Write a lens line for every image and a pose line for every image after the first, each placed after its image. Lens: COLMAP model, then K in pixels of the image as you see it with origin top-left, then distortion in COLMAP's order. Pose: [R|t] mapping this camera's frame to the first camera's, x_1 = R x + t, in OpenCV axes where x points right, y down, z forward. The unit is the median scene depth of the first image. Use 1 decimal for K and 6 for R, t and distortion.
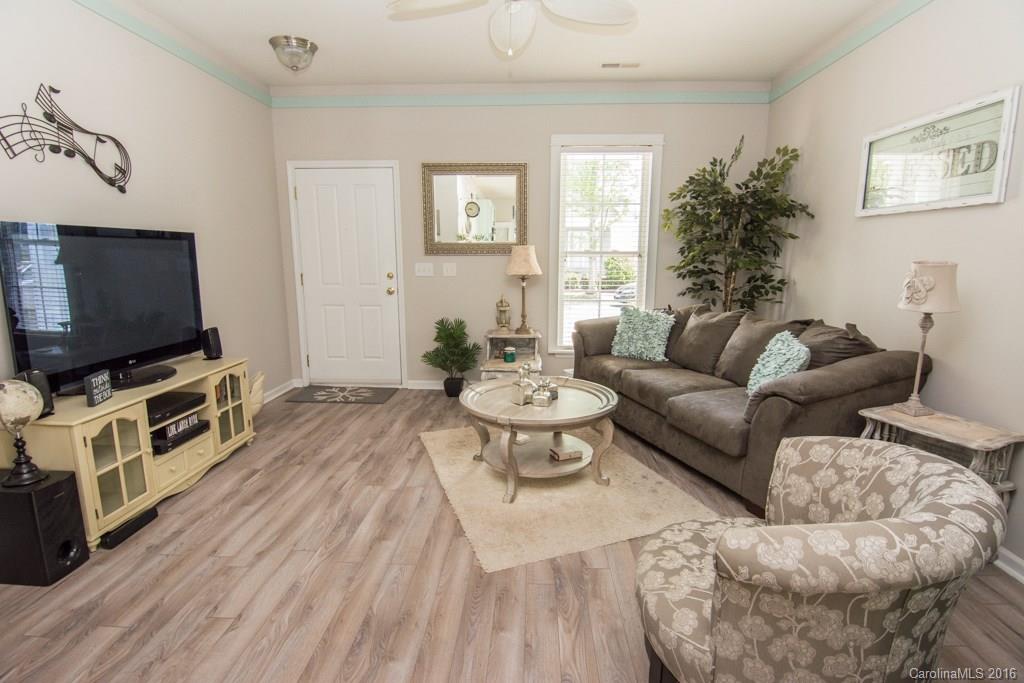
lens RADIAL K [[496.5, 0, 515.6], [0, 496.5, 343.7], [0, 0, 1]] dist [-0.007876, -0.010217]
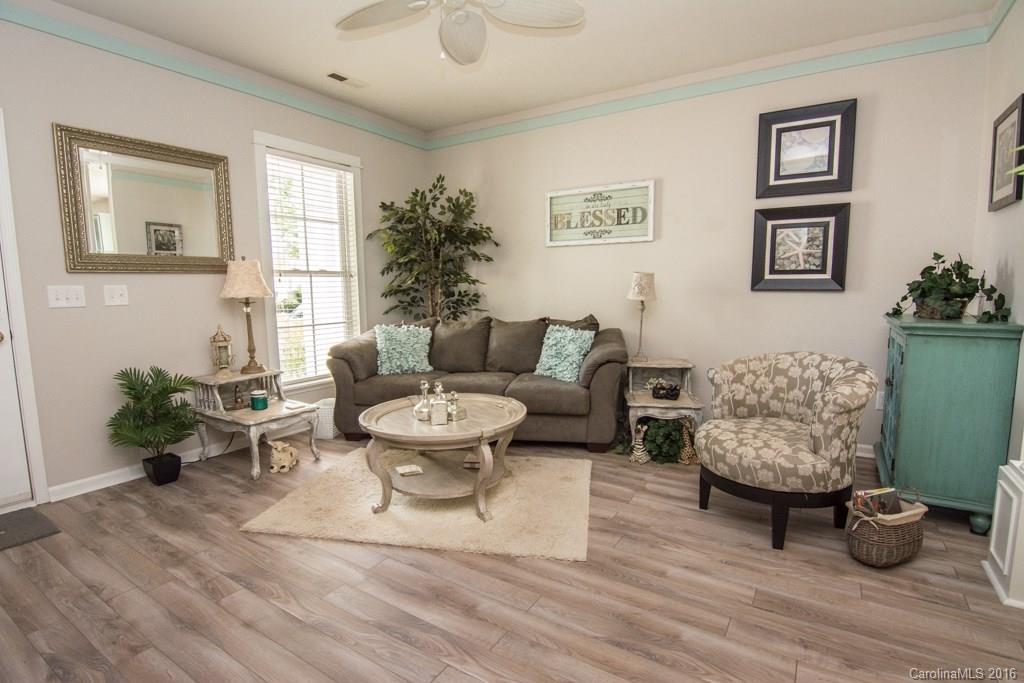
lens RADIAL K [[496.5, 0, 515.6], [0, 496.5, 343.7], [0, 0, 1]] dist [-0.007876, -0.010217]
pose [[0.502992, -0.108624, 0.857438, -0.510219], [0.165579, 0.985806, 0.027754, -0.021369], [-0.848282, 0.128013, 0.513838, 0.277960]]
